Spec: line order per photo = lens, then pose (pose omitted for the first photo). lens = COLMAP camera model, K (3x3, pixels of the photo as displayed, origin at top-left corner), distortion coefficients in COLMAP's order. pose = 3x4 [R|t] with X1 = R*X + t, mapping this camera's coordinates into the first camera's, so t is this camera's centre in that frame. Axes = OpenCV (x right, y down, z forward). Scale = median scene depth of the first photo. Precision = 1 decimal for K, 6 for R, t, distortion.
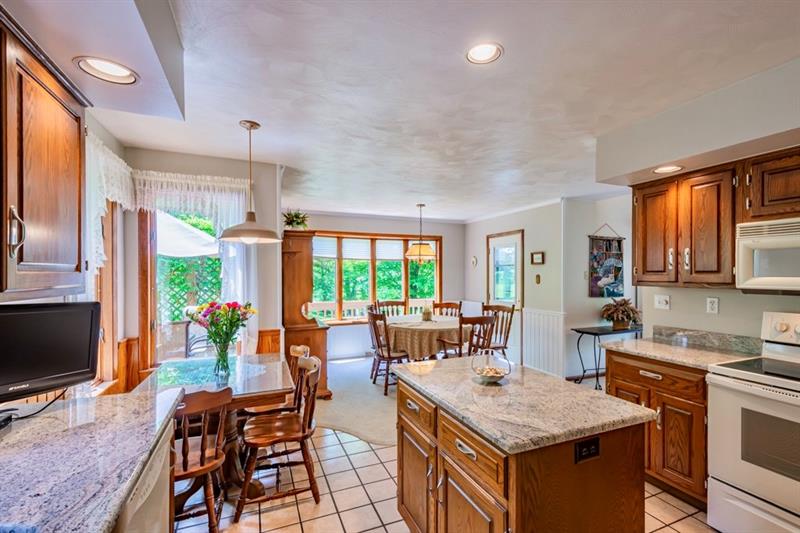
lens RADIAL K [[358.0, 0, 396.9], [0, 358.0, 278.2], [0, 0, 1]] dist [0.018206, 0.000043]
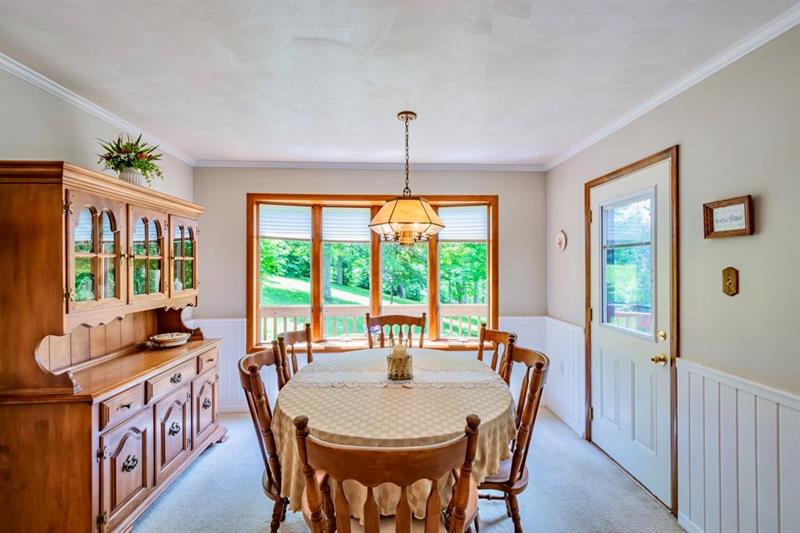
lens RADIAL K [[366.4, 0, 400.0], [0, 366.4, 266.5], [0, 0, 1]] dist [-0.000791, -0.000066]
pose [[0.947321, -0.000802, -0.320285, 0.355997], [-0.004290, 0.999875, -0.015190, -0.008854], [0.320257, 0.015764, 0.947199, 0.975779]]
